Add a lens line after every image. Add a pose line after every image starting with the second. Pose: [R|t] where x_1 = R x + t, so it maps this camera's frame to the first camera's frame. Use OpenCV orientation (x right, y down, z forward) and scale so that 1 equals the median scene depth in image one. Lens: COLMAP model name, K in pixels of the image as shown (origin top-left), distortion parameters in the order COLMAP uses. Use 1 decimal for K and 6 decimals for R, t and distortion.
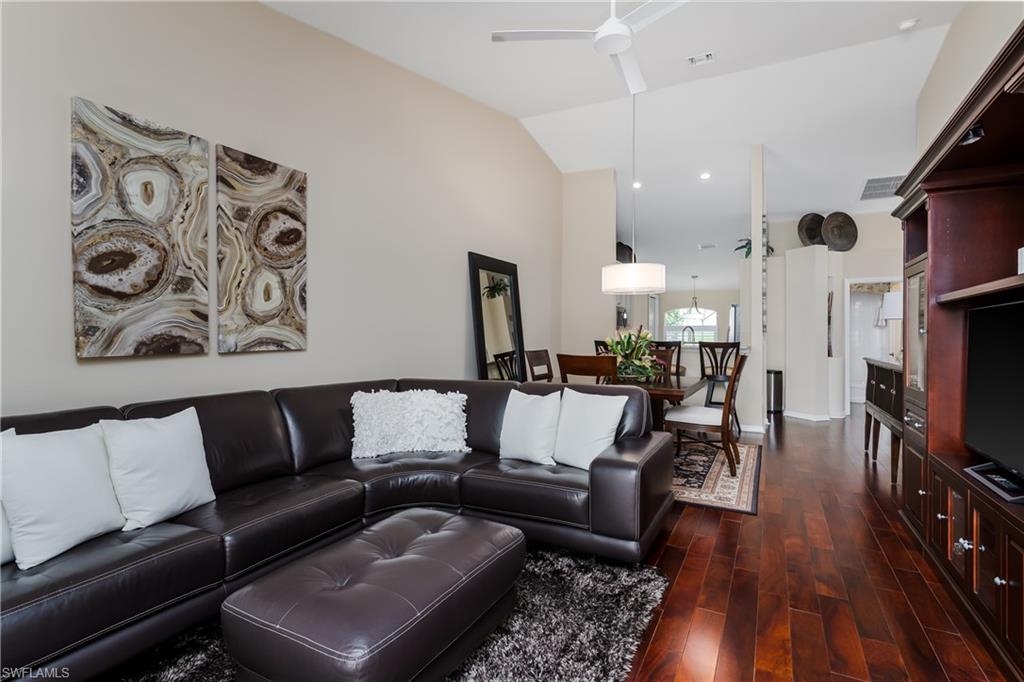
lens RADIAL K [[491.2, 0, 512.9], [0, 491.2, 332.2], [0, 0, 1]] dist [0.000304, -0.000538]
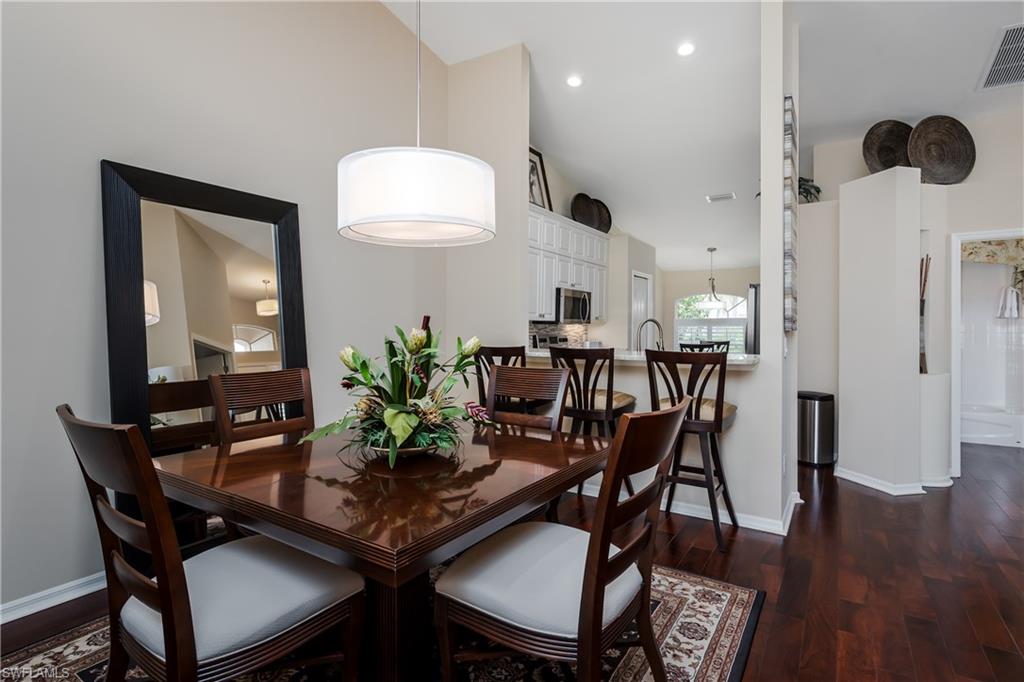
lens RADIAL K [[509.3, 0, 513.2], [0, 509.3, 329.0], [0, 0, 1]] dist [0.001241, 0.000528]
pose [[0.995883, -0.001742, -0.090633, 0.341062], [0.002031, 0.999993, 0.003102, -0.003724], [0.090627, -0.003273, 0.995880, 0.554776]]
